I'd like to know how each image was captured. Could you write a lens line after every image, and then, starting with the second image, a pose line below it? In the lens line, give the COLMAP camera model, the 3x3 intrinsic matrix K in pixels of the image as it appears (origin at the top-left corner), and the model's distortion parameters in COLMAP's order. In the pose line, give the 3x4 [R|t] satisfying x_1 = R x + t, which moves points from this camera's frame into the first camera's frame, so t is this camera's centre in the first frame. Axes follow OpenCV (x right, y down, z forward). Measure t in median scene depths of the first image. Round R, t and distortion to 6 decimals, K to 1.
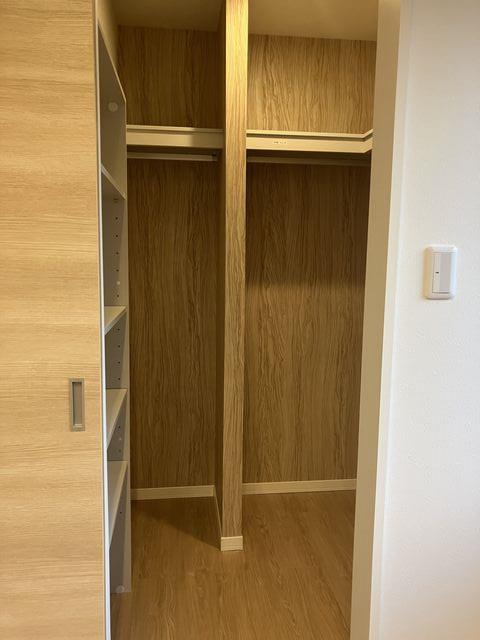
lens RADIAL K [[530.5, 0, 243.6], [0, 530.5, 322.2], [0, 0, 1]] dist [0.003741, -0.003969]
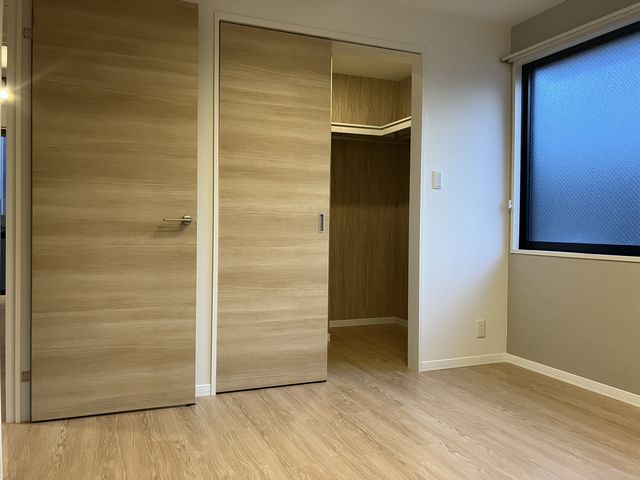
lens RADIAL K [[530.5, 0, 317.9], [0, 530.5, 237.9], [0, 0, 1]] dist [0.003741, -0.003969]
pose [[0.966052, -0.006436, 0.258266, -1.001148], [0.033031, 0.994562, -0.098766, 0.482704], [-0.256226, 0.103944, 0.961012, -1.564506]]
